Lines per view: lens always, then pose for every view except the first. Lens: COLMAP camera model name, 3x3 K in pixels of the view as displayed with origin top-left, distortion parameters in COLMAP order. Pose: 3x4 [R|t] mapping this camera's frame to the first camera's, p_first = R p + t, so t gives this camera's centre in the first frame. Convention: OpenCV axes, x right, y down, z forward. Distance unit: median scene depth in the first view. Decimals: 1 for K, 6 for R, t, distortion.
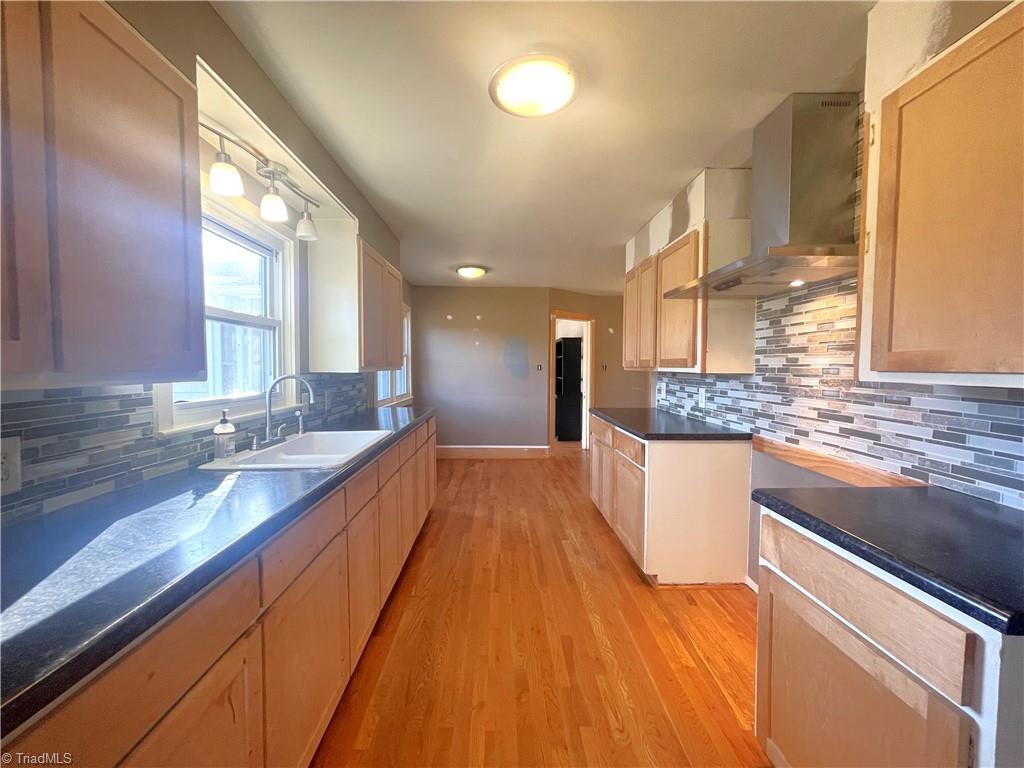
lens RADIAL K [[411.8, 0, 510.1], [0, 411.8, 385.2], [0, 0, 1]] dist [0.001200, -0.000447]
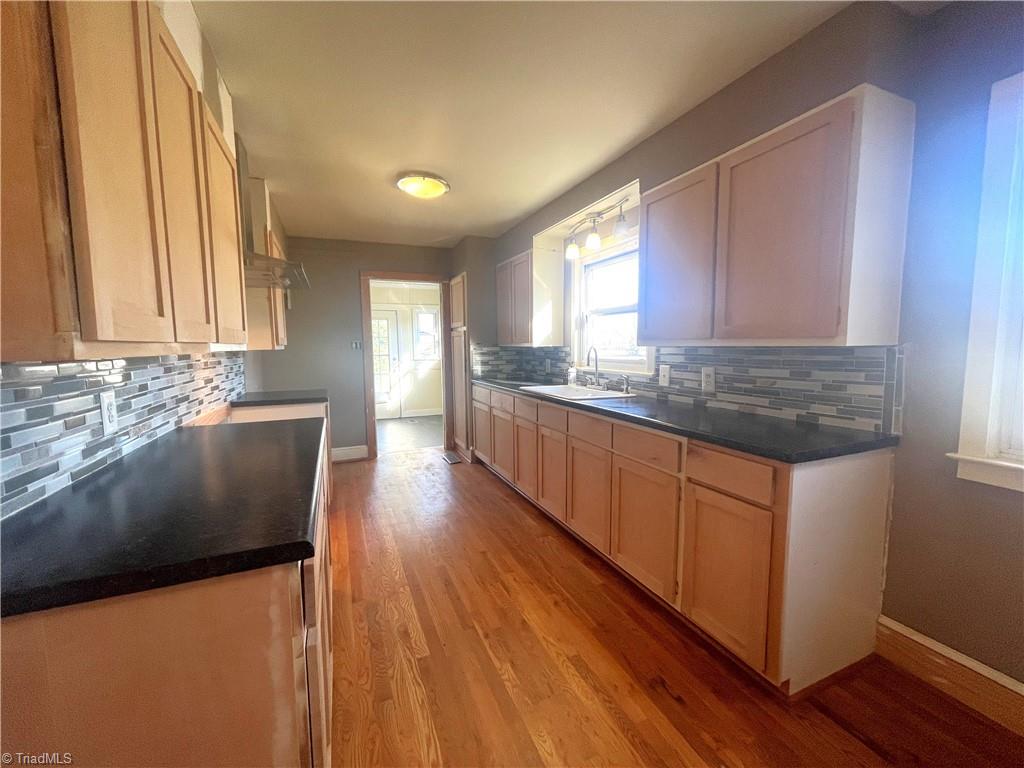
lens RADIAL K [[411.8, 0, 508.6], [0, 411.8, 382.7], [0, 0, 1]] dist [0.001200, -0.000447]
pose [[-0.929841, 0.043231, -0.365413, 0.284394], [-0.008068, 0.990440, 0.137708, -0.085431], [0.367873, 0.130995, -0.920603, 2.001302]]
